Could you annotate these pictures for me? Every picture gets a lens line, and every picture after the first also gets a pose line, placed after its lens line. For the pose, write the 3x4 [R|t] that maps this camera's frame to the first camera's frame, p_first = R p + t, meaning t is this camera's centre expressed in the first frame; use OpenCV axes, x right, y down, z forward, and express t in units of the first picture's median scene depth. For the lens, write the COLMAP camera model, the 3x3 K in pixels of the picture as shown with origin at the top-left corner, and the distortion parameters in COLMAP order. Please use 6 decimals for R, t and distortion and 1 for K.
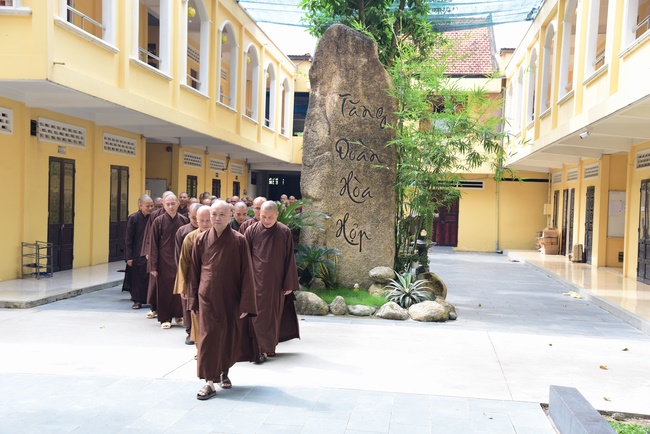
lens RADIAL K [[867.9, 0, 325.0], [0, 867.9, 217.0], [0, 0, 1]] dist [0.224450, 0.004553]
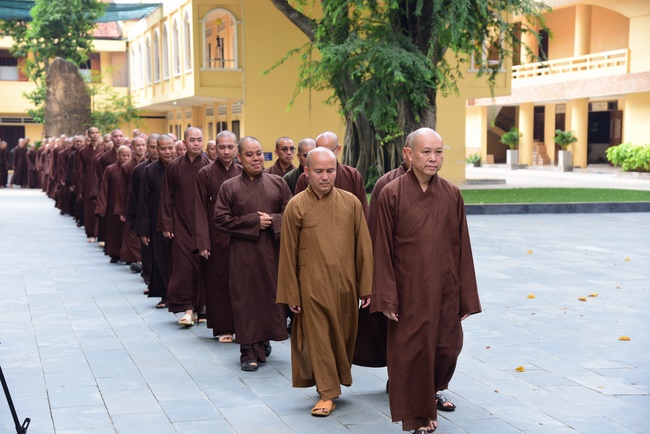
lens RADIAL K [[1400.7, 0, 325.0], [0, 1400.7, 217.0], [0, 0, 1]] dist [0.641329, -0.332583]
pose [[0.939635, -0.059590, 0.336948, -0.421195], [0.044084, 0.997595, 0.053494, 0.009376], [-0.339326, -0.035411, 0.940002, -1.849920]]
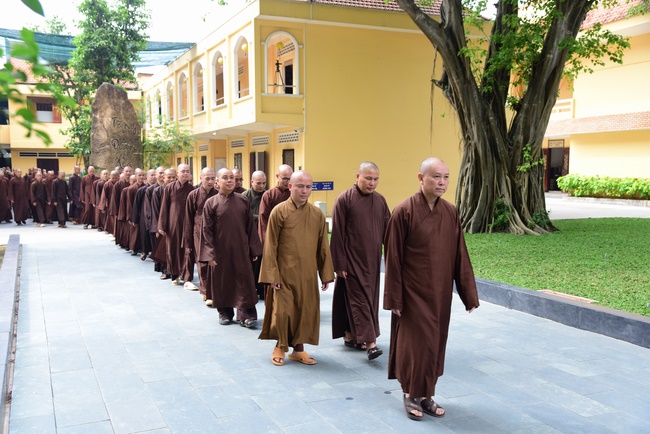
lens RADIAL K [[654.2, 0, 325.0], [0, 654.2, 217.0], [0, 0, 1]] dist [0.021405, 0.015963]
pose [[0.855388, -0.076664, 0.512283, -0.253028], [0.041761, 0.995974, 0.079318, -0.005675], [-0.516302, -0.046454, 0.855146, -0.415371]]
